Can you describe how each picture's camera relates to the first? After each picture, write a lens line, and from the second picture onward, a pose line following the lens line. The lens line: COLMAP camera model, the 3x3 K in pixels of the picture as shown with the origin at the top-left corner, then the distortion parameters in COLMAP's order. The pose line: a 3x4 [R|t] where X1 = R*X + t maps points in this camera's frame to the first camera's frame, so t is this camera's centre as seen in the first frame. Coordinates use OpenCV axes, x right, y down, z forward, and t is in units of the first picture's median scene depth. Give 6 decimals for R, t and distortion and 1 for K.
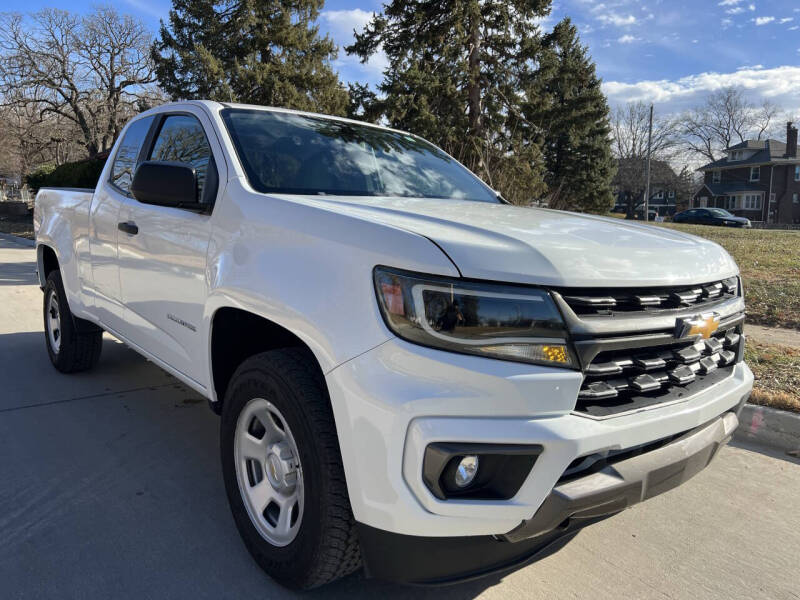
lens RADIAL K [[607.9, 0, 404.0], [0, 607.9, 296.9], [0, 0, 1]] dist [0.015510, -0.018182]
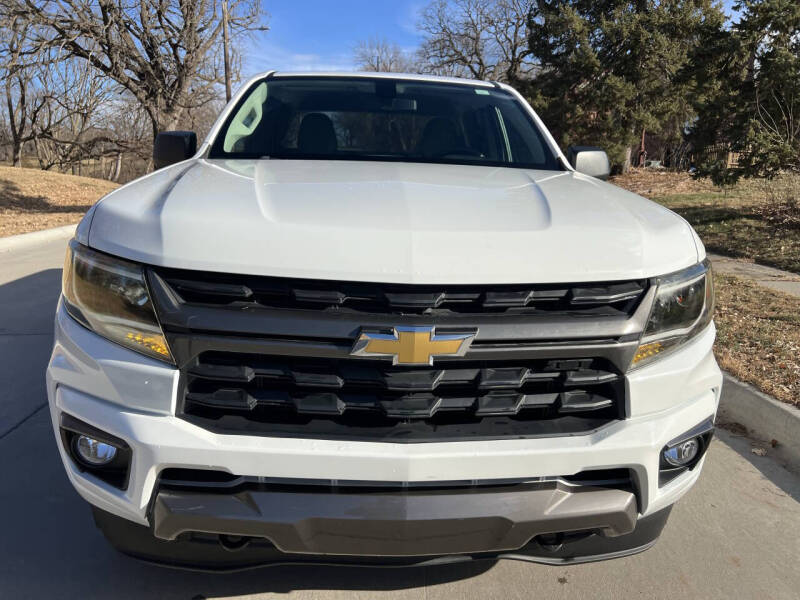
lens RADIAL K [[607.9, 0, 398.2], [0, 607.9, 302.8], [0, 0, 1]] dist [0.015510, -0.018182]
pose [[0.807769, 0.121721, -0.576795, 0.106259], [-0.084547, 0.992256, 0.090993, -0.007366], [0.583404, -0.024735, 0.811805, 0.052801]]
